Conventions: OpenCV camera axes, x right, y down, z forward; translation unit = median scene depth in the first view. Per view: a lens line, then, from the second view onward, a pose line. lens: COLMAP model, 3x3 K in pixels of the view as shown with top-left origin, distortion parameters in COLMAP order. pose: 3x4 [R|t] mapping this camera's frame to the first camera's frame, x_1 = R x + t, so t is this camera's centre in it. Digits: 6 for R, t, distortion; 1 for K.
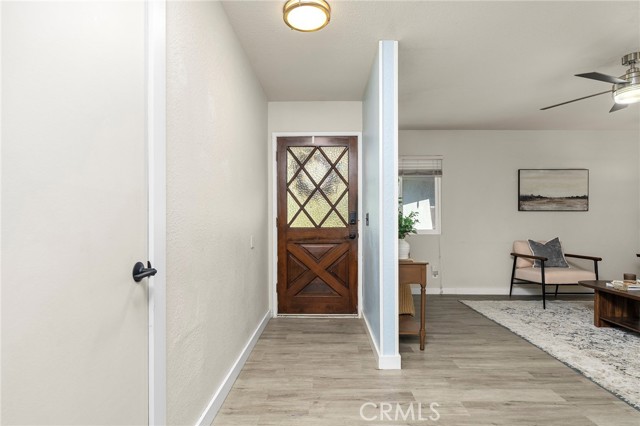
lens RADIAL K [[343.4, 0, 318.7], [0, 343.4, 224.6], [0, 0, 1]] dist [-0.001987, 0.001603]
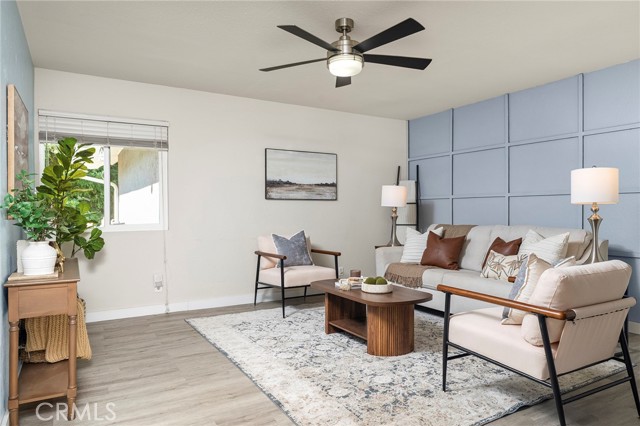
lens RADIAL K [[430.0, 0, 317.8], [0, 430.0, 210.6], [0, 0, 1]] dist [0.022708, 0.000109]
pose [[0.860450, -0.001579, 0.509532, 0.200717], [0.008986, 0.999887, -0.012076, 0.001643], [-0.509455, 0.014970, 0.860367, 0.065238]]
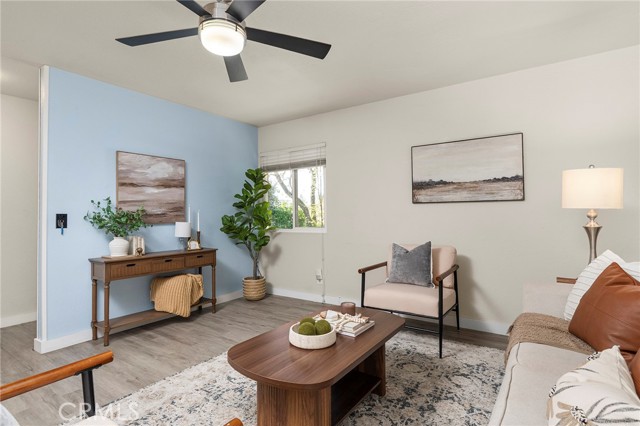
lens RADIAL K [[321.8, 0, 318.3], [0, 321.8, 211.5], [0, 0, 1]] dist [-0.004461, -0.001090]
pose [[0.832123, -0.016175, -0.554355, 0.955969], [0.002373, 0.999669, -0.025607, -0.006485], [0.554586, 0.019993, 0.831886, 0.383525]]
